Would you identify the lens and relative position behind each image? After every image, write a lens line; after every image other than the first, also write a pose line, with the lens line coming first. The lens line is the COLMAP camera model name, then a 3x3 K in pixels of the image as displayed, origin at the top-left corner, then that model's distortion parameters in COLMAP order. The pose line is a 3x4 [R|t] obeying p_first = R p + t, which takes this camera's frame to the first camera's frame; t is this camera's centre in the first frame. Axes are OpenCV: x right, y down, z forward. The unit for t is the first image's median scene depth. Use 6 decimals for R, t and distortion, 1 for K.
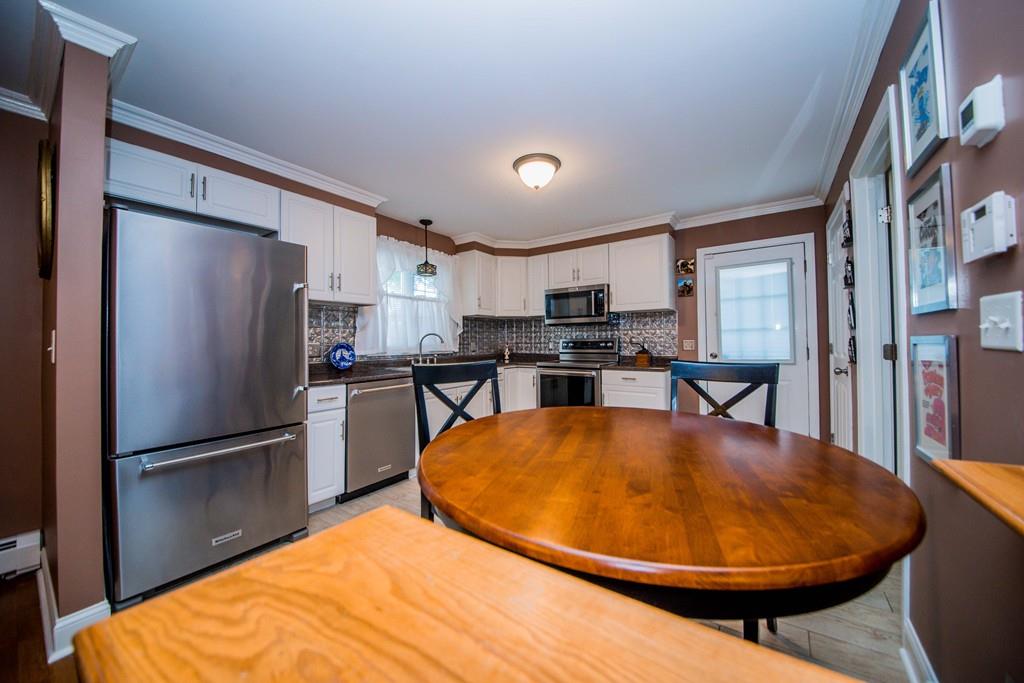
lens RADIAL K [[359.1, 0, 514.2], [0, 359.1, 336.8], [0, 0, 1]] dist [0.000865, -0.009306]
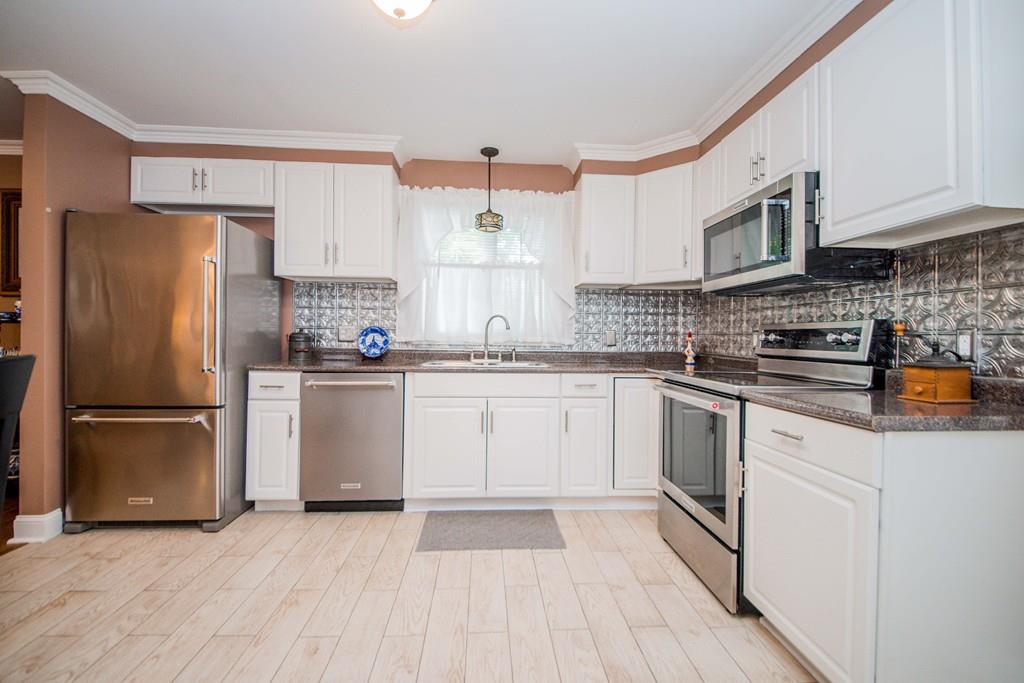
lens RADIAL K [[449.4, 0, 512.8], [0, 449.4, 337.5], [0, 0, 1]] dist [0.030702, -0.025340]
pose [[0.623867, 0.019725, -0.781282, 0.442102], [-0.008656, 0.999795, 0.018329, 0.016963], [0.781483, -0.004672, 0.623910, 0.477391]]
